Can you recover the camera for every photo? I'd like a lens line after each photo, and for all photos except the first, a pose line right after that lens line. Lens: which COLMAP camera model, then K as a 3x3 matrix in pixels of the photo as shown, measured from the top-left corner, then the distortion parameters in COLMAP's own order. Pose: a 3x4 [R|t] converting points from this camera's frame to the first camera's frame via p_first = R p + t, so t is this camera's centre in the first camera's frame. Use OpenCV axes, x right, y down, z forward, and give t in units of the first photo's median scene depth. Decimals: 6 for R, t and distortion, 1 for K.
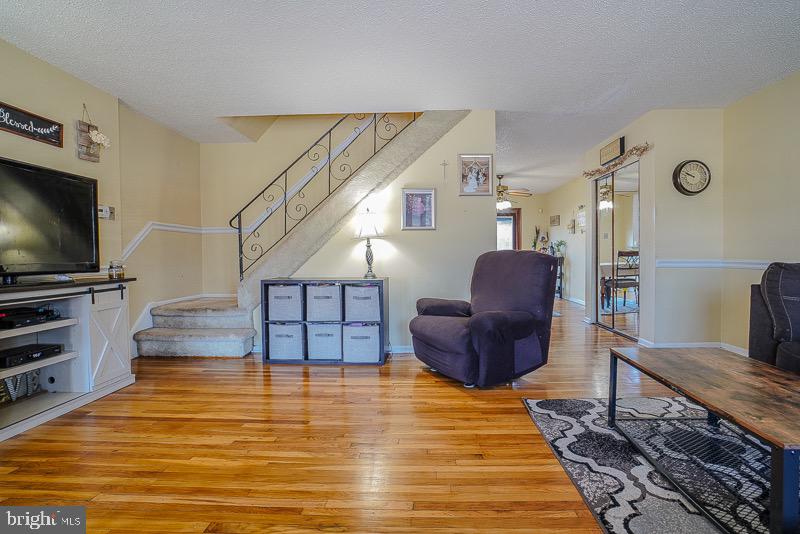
lens RADIAL K [[387.5, 0, 408.2], [0, 387.5, 266.0], [0, 0, 1]] dist [-0.074123, 0.030910]
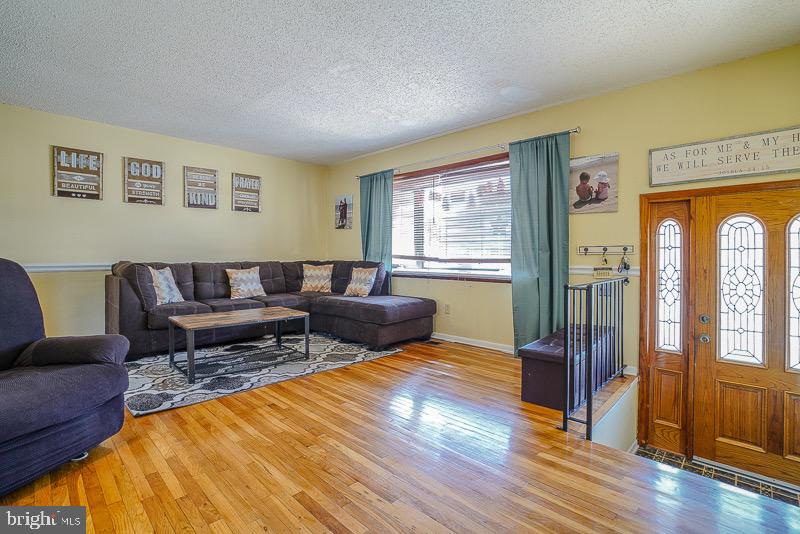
lens RADIAL K [[383.5, 0, 415.4], [0, 383.5, 253.9], [0, 0, 1]] dist [-0.045435, 0.033579]
pose [[-0.781679, 0.008699, 0.623620, -0.584509], [0.022280, 0.999654, 0.013983, -0.029590], [-0.623283, 0.024825, -0.781603, 0.936715]]
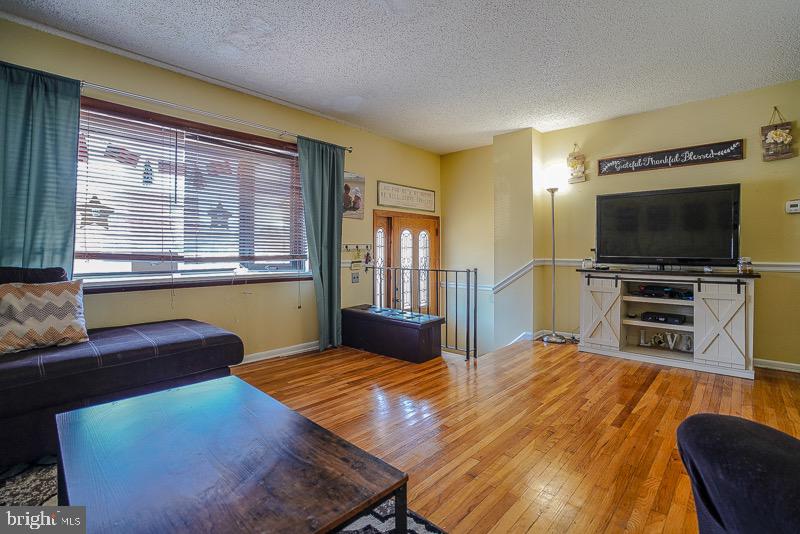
lens RADIAL K [[366.7, 0, 399.9], [0, 366.7, 248.6], [0, 0, 1]] dist [-0.001636, -0.000019]
pose [[-0.643715, 0.004291, -0.765253, 0.536089], [-0.014911, 0.999724, 0.018148, -0.035590], [0.765120, 0.023092, -0.643474, 0.773284]]
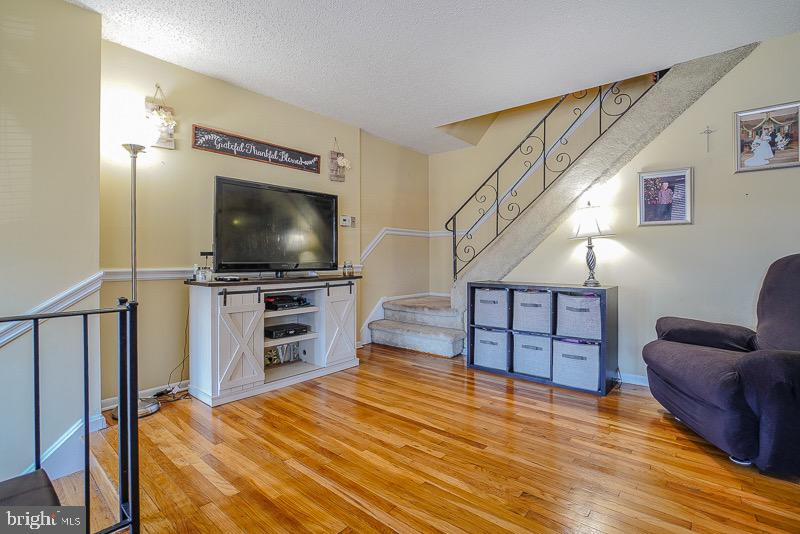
lens RADIAL K [[378.4, 0, 384.9], [0, 378.4, 256.8], [0, 0, 1]] dist [-0.053405, 0.017706]
pose [[0.772883, 0.005080, -0.634528, 0.068132], [-0.022626, 0.999553, -0.019557, -0.005945], [0.634145, 0.029472, 0.772652, 0.112402]]
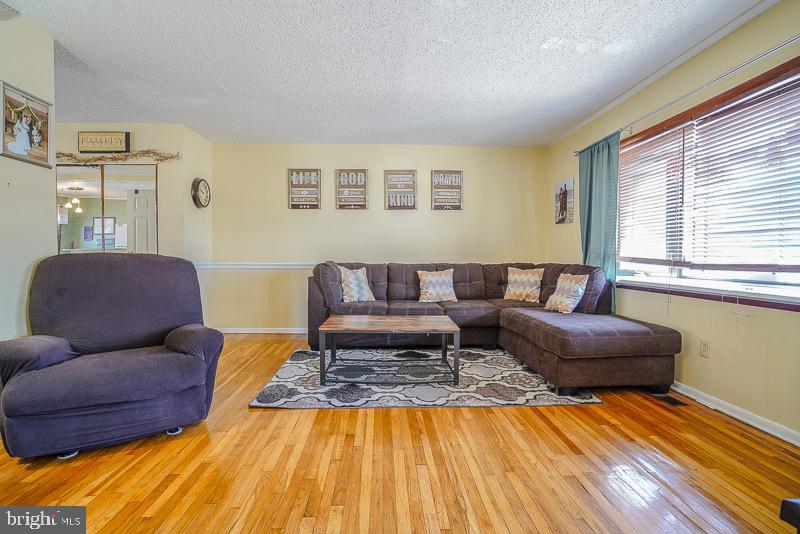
lens RADIAL K [[382.0, 0, 402.5], [0, 382.0, 266.0], [0, 0, 1]] dist [-0.044491, 0.014880]
pose [[-0.123875, -0.017625, 0.992141, -0.515666], [0.024069, 0.999495, 0.020760, -0.016491], [-0.992006, 0.026452, -0.123388, 0.523429]]
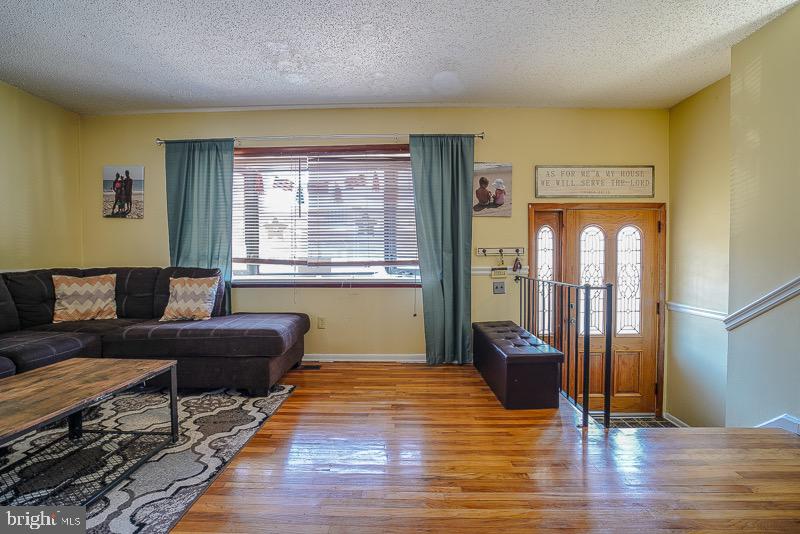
lens RADIAL K [[366.5, 0, 413.0], [0, 366.5, 264.3], [0, 0, 1]] dist [-0.047472, 0.022517]
pose [[-0.998426, 0.014898, -0.054078, -0.037502], [0.012274, 0.998746, 0.048545, -0.031820], [0.054733, 0.047805, -0.997356, 0.877081]]
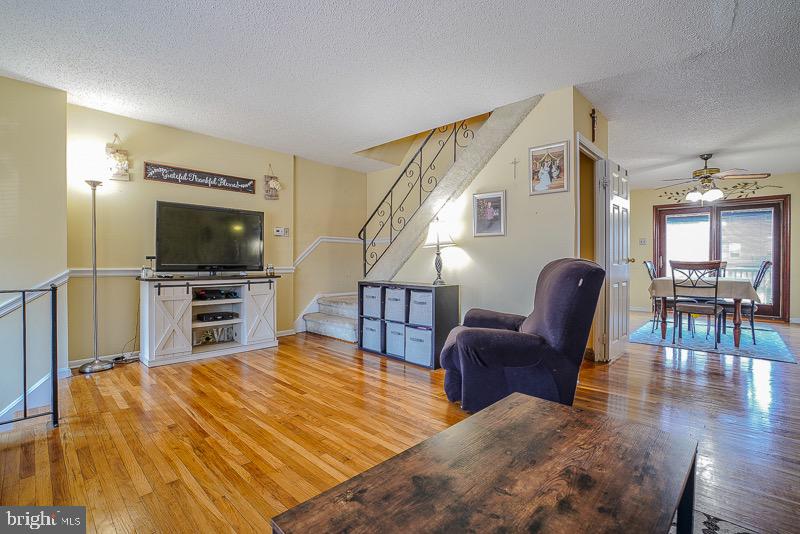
lens RADIAL K [[376.3, 0, 383.1], [0, 376.3, 264.6], [0, 0, 1]] dist [-0.035438, 0.000751]
pose [[0.719915, 0.017271, -0.693847, 0.518100], [-0.029569, 0.999546, -0.005800, -0.013314], [0.693432, 0.024692, 0.720099, 0.180546]]
